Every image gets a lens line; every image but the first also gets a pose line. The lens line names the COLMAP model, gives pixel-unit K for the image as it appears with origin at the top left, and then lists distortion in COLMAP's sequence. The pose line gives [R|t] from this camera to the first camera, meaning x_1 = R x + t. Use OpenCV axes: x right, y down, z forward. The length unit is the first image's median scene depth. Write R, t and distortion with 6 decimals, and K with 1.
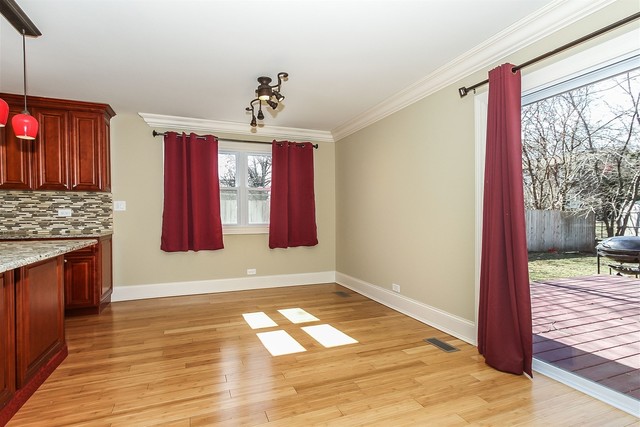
lens RADIAL K [[301.3, 0, 299.7], [0, 301.3, 219.3], [0, 0, 1]] dist [0.002544, 0.000349]
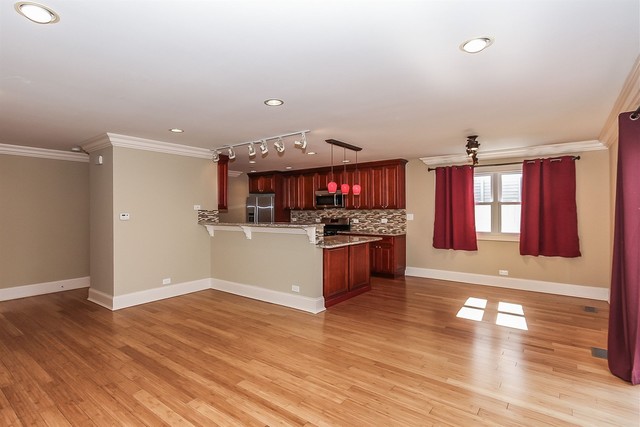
lens RADIAL K [[324.6, 0, 328.2], [0, 324.6, 211.5], [0, 0, 1]] dist [0.001862, 0.000383]
pose [[0.569177, 0.006135, -0.822192, 0.613483], [-0.016290, 0.999860, -0.003816, -0.063253], [0.822053, 0.015565, 0.569198, -0.371305]]
